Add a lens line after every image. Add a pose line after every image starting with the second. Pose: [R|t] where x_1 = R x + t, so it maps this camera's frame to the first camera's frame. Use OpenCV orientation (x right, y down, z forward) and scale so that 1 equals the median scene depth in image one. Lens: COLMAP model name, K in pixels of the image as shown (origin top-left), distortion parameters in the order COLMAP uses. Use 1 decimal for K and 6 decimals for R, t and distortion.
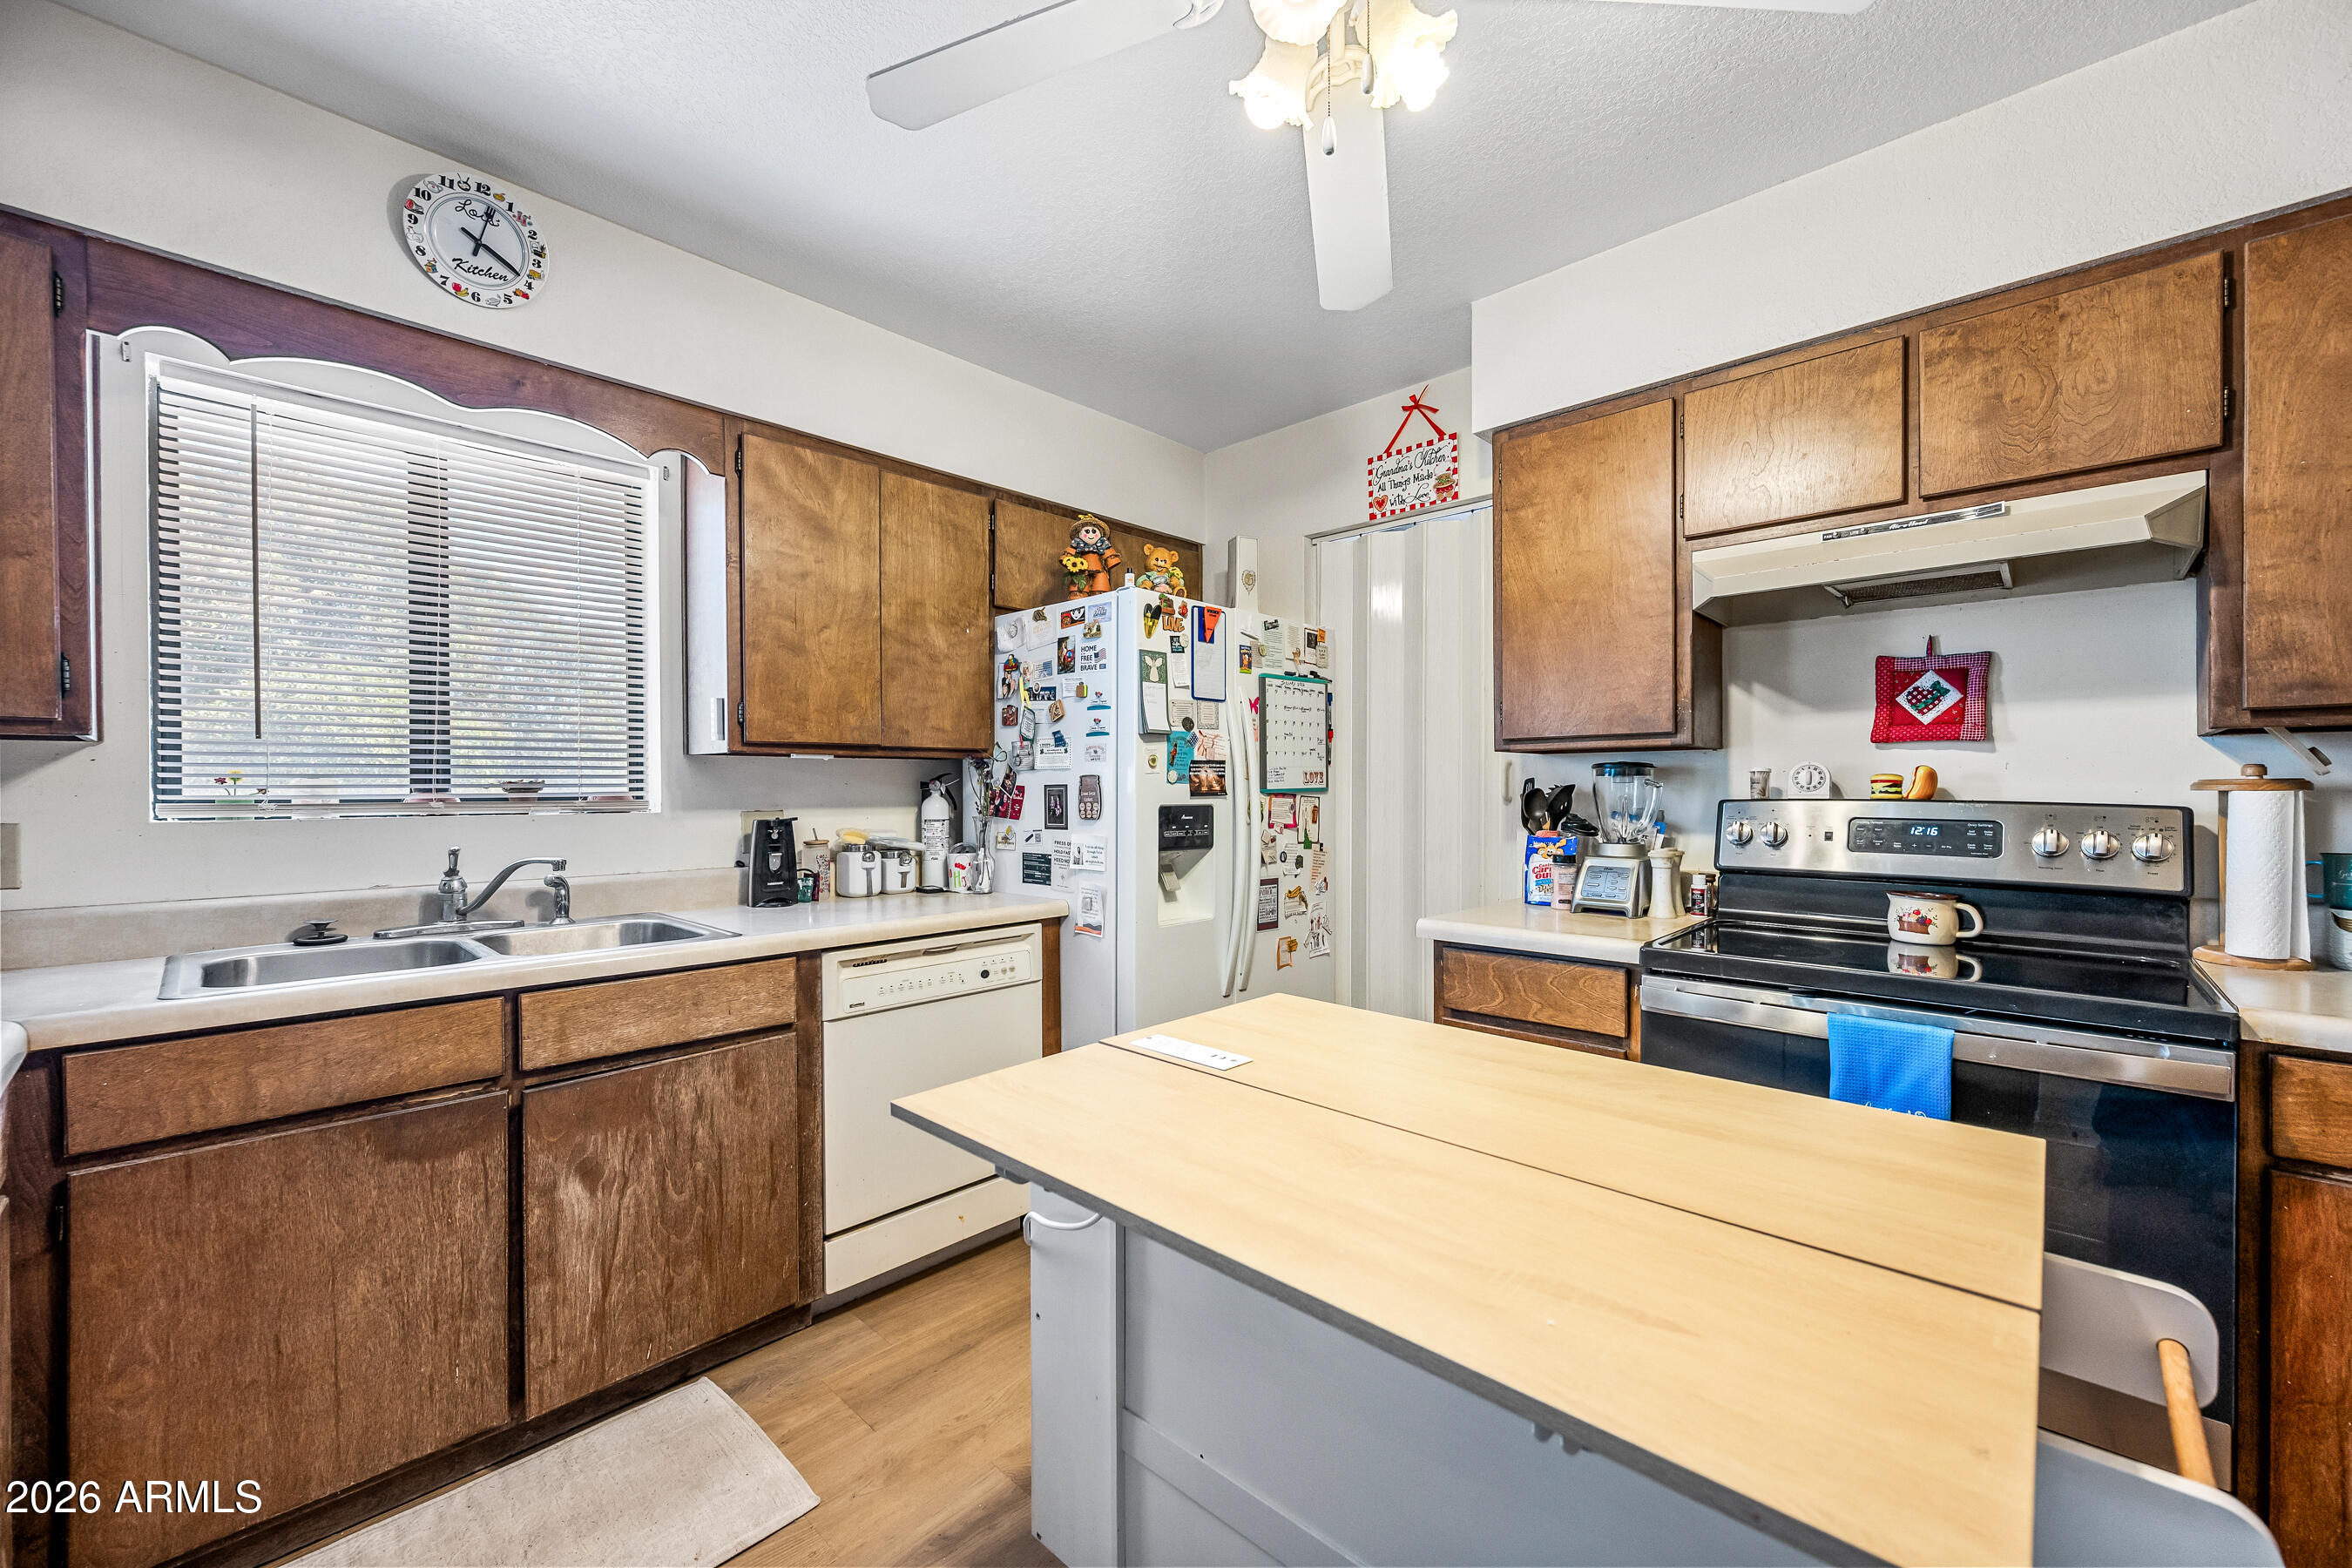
lens RADIAL K [[922.8, 0, 1176.4], [0, 922.8, 792.3], [0, 0, 1]] dist [0.000161, 0.000022]
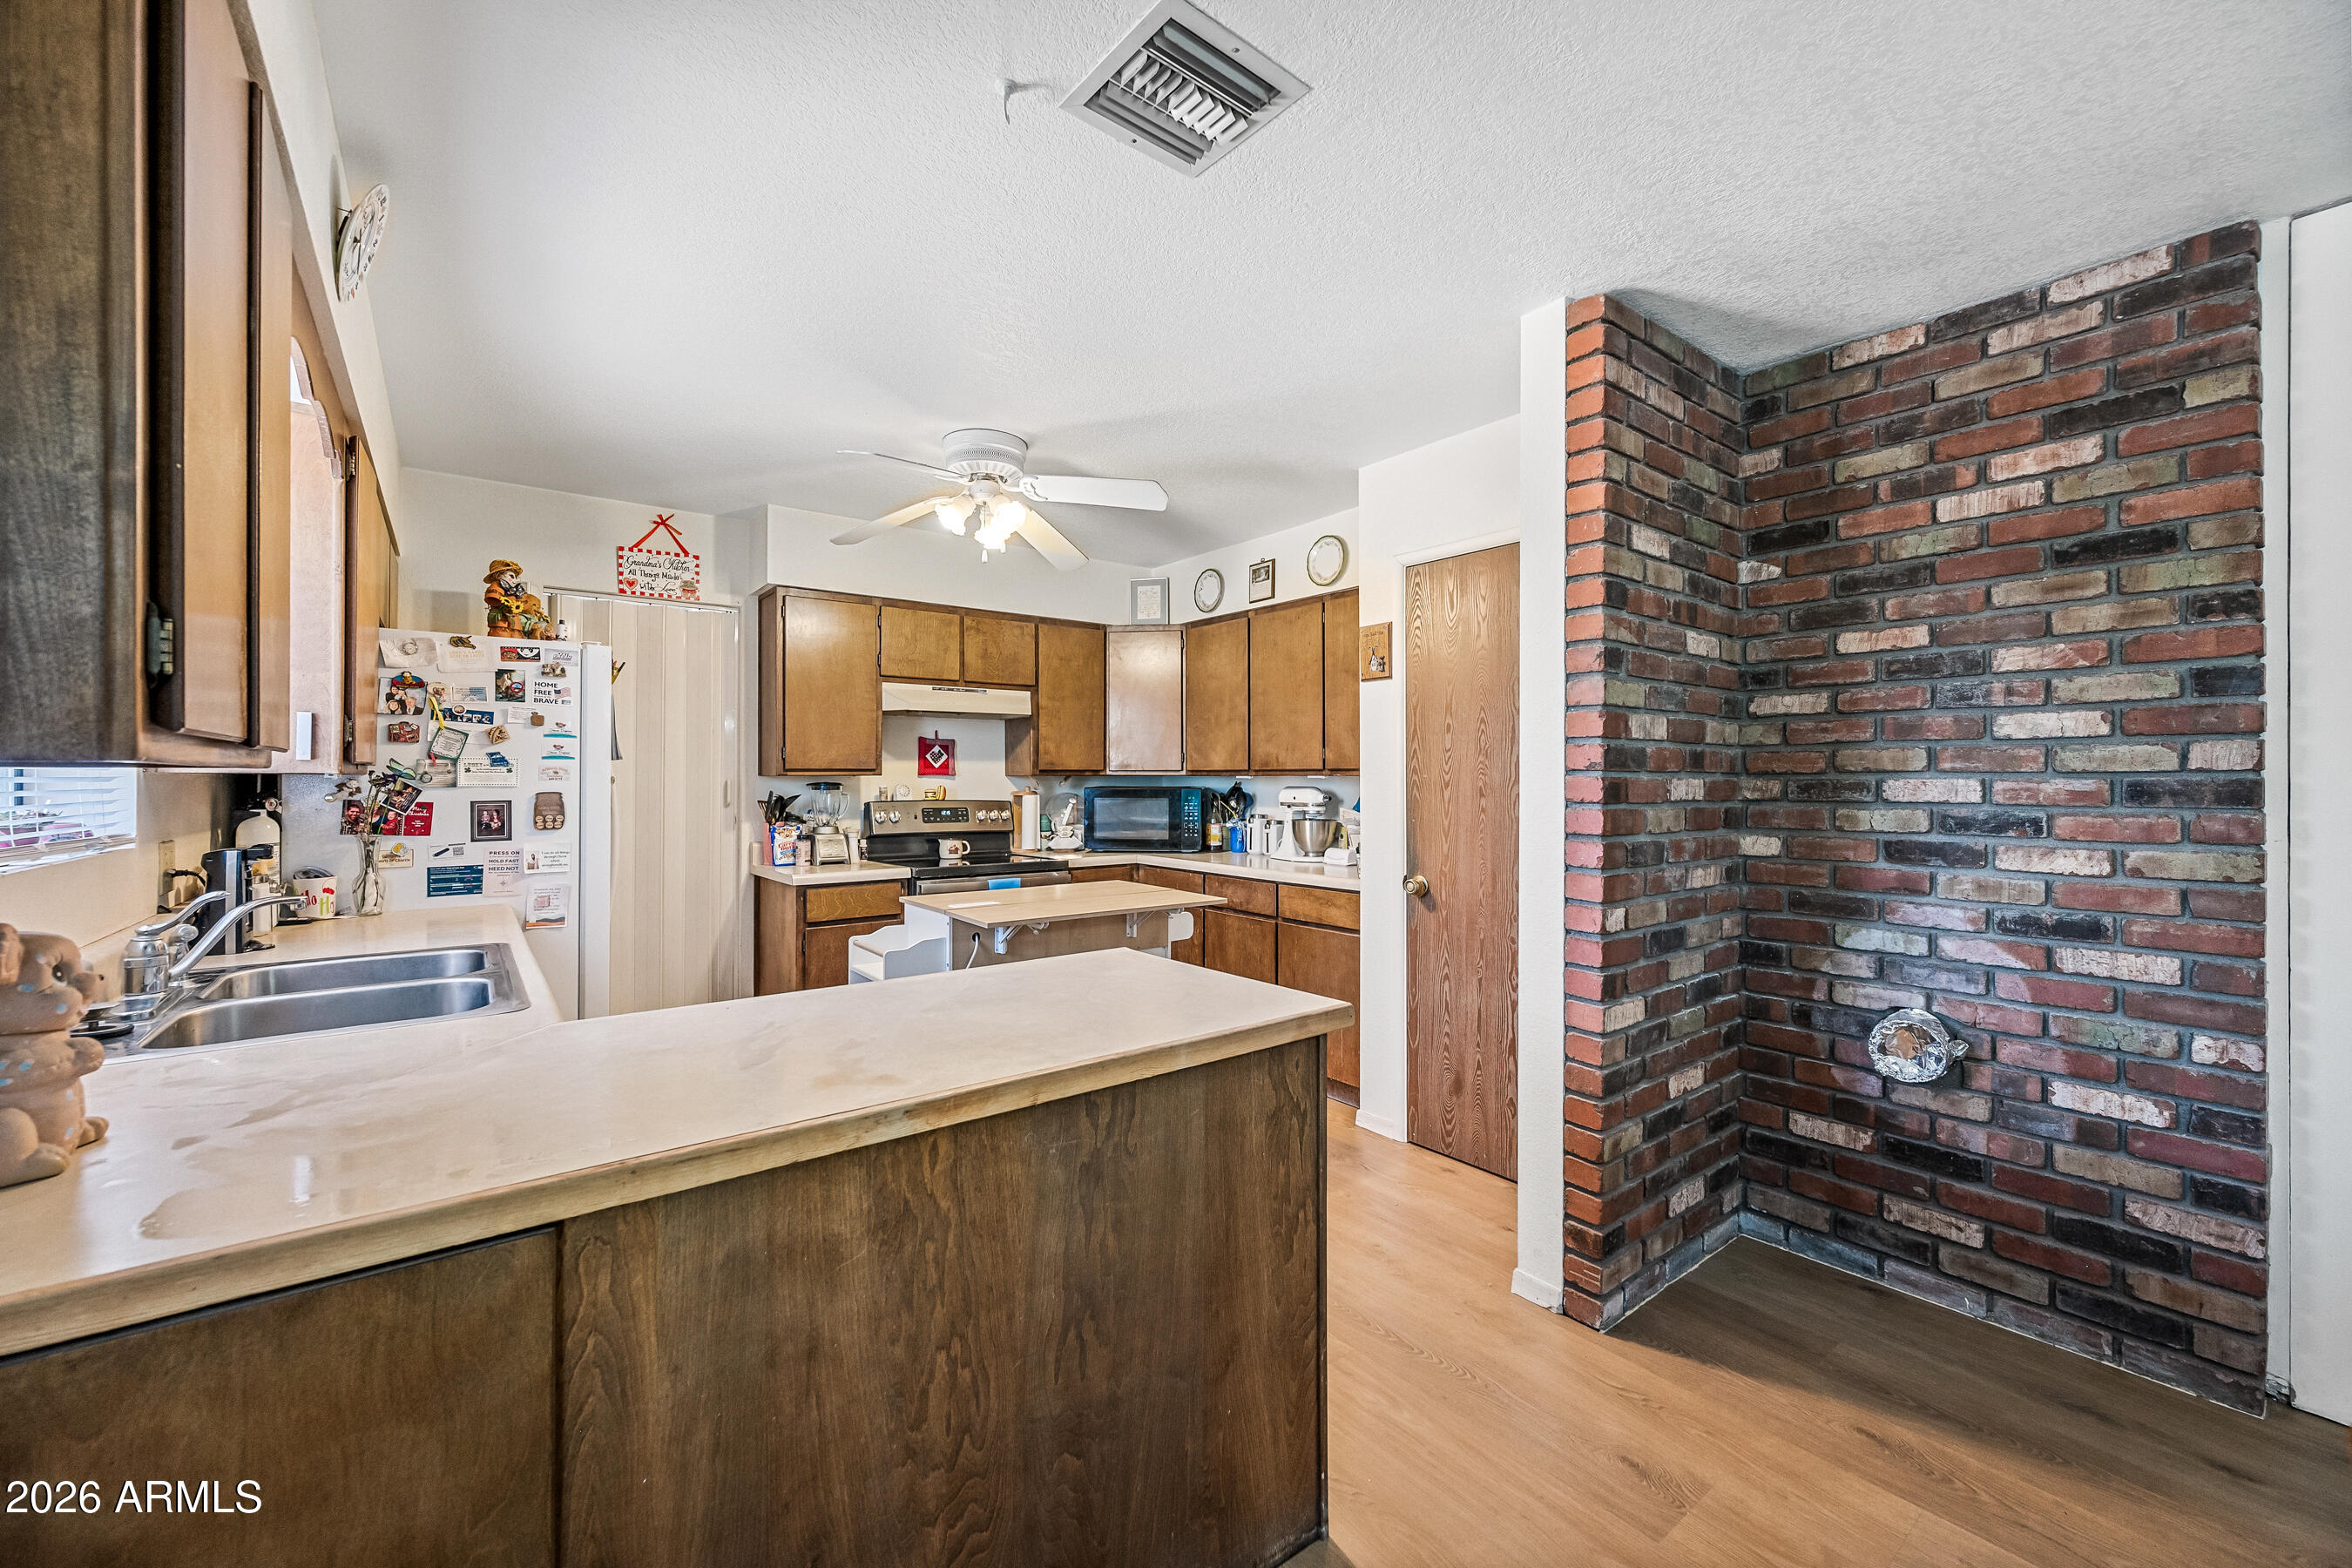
lens RADIAL K [[937.1, 0, 1188.3], [0, 937.1, 784.1], [0, 0, 1]] dist [-0.000975, -0.000144]
pose [[0.143512, -0.002807, 0.989645, -1.424303], [0.005412, 0.999983, 0.002052, -0.032911], [-0.989634, 0.005062, 0.143525, 0.020252]]
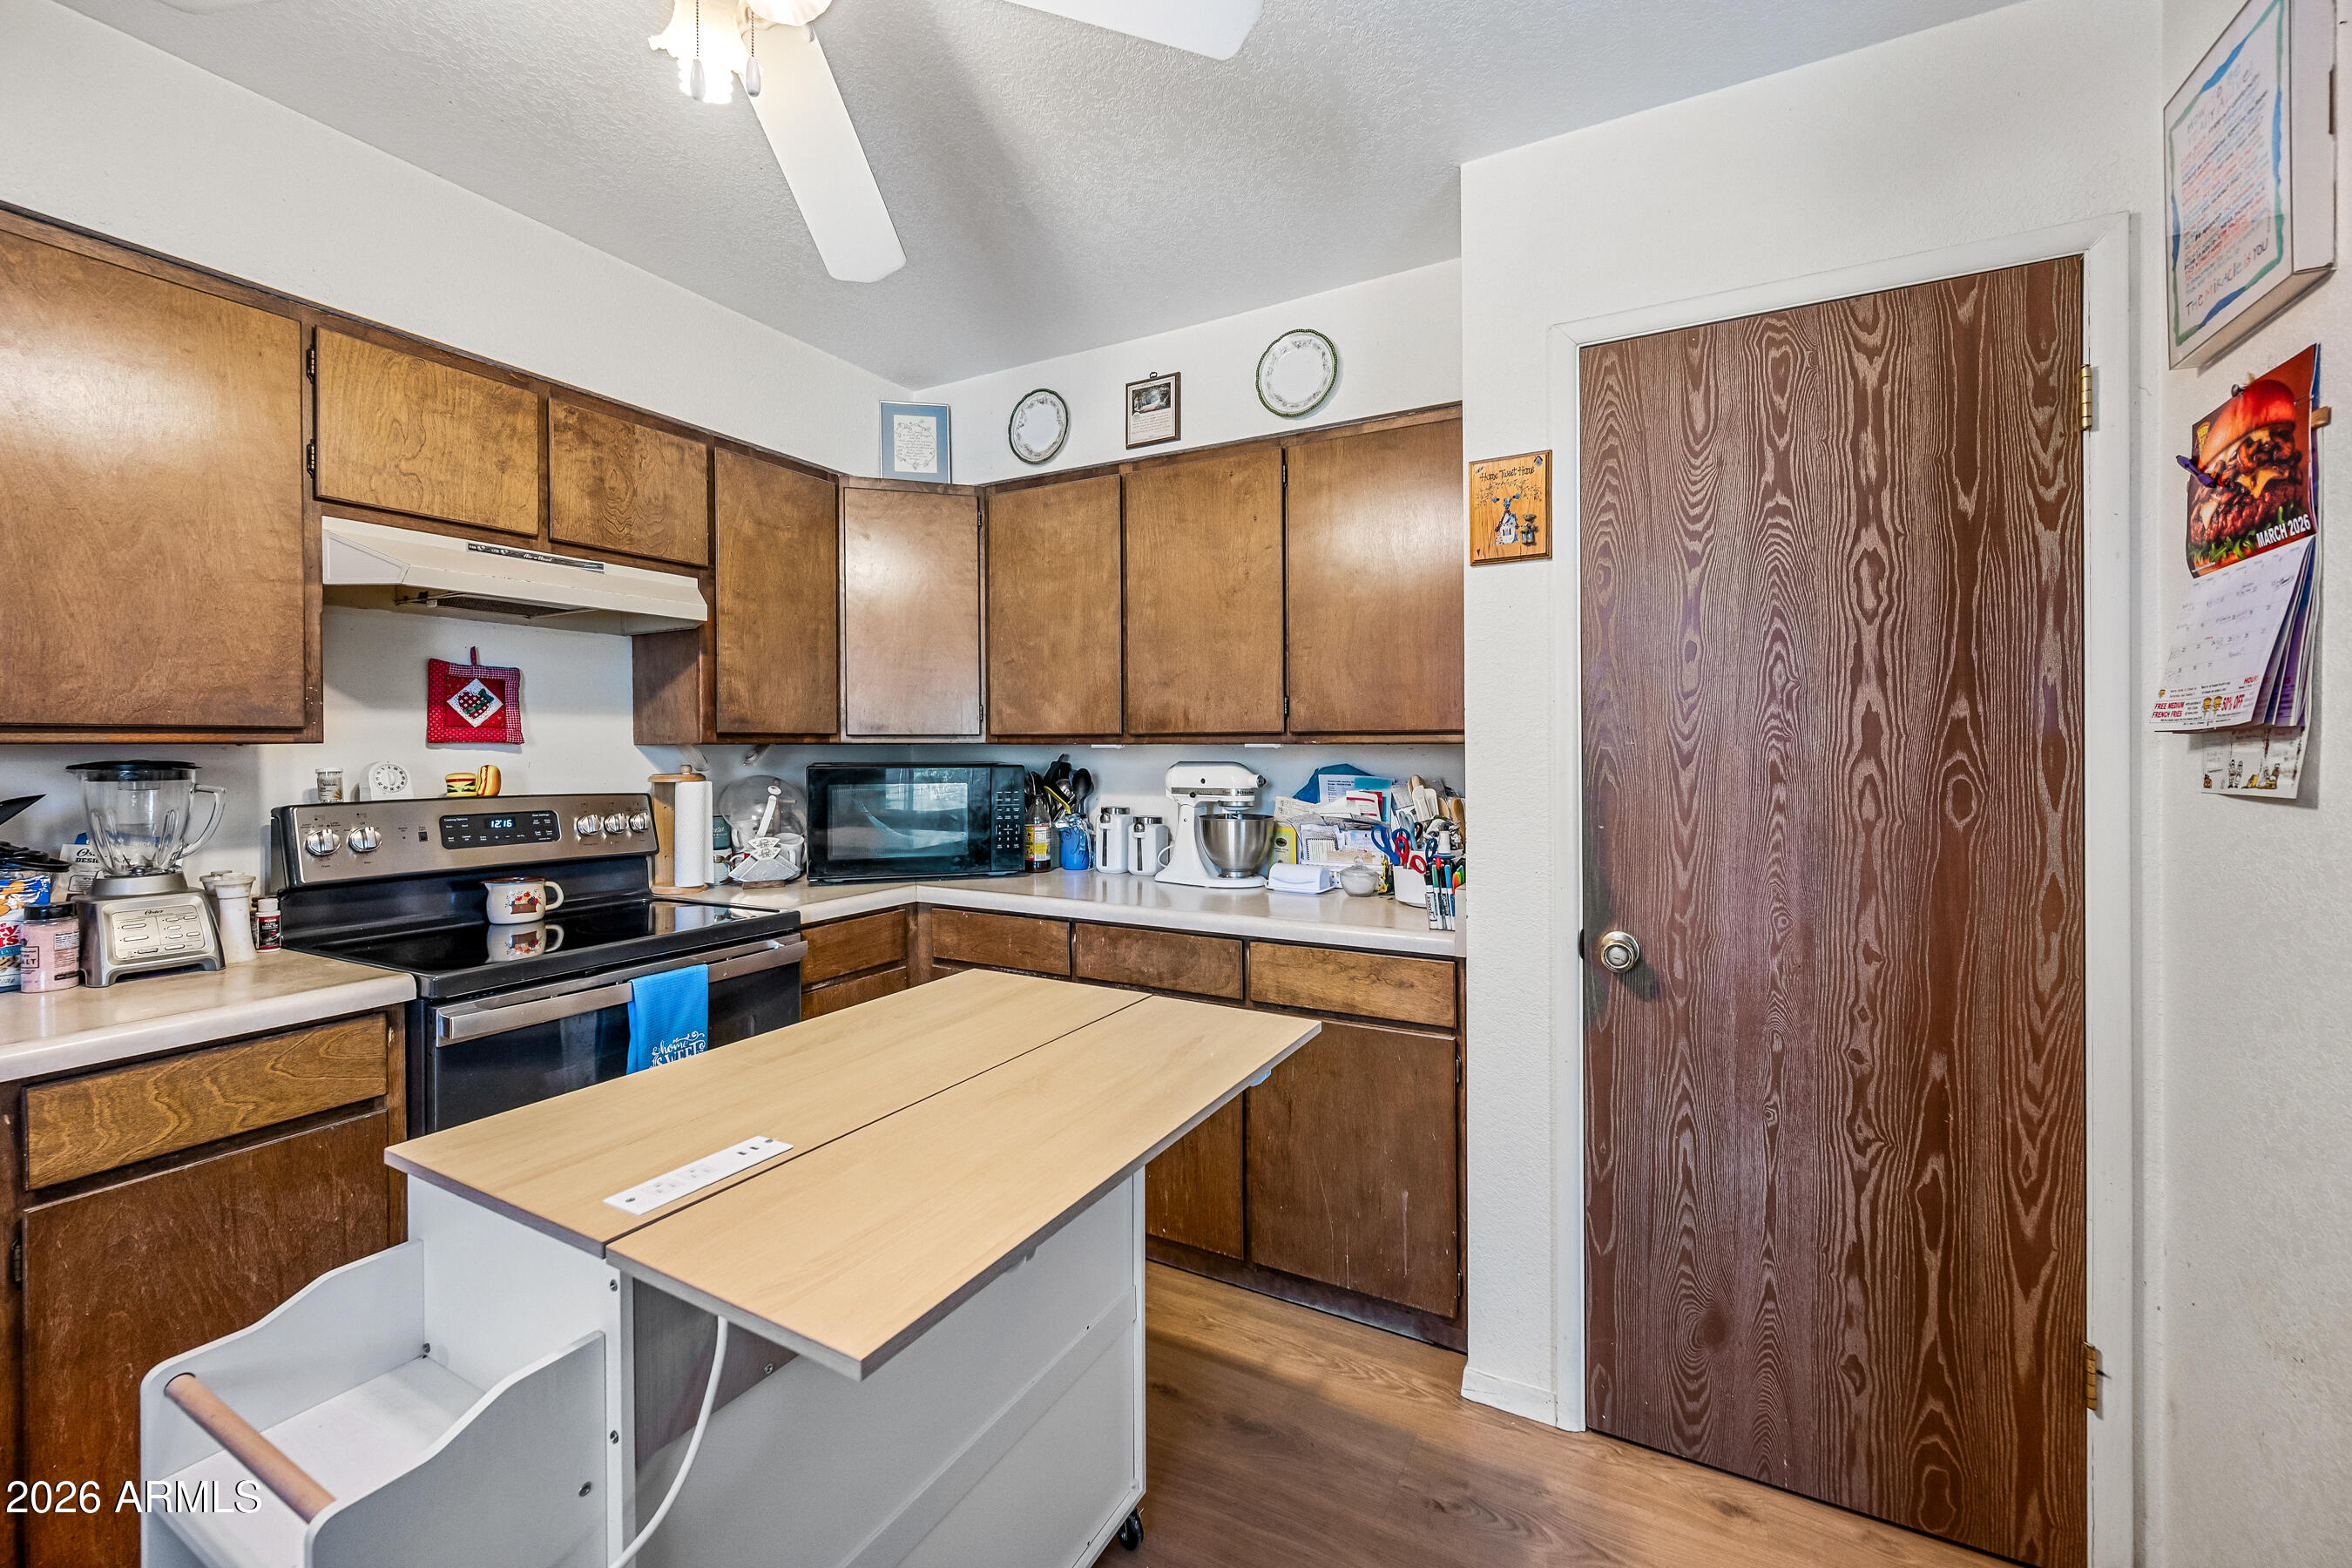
lens RADIAL K [[944.2, 0, 1180.4], [0, 944.2, 757.4], [0, 0, 1]] dist [-0.000119, -0.000094]
pose [[-0.264623, -0.006808, 0.964328, -0.486533], [0.008772, 0.999917, 0.009466, -0.039850], [-0.964312, 0.010964, -0.264541, 0.472884]]
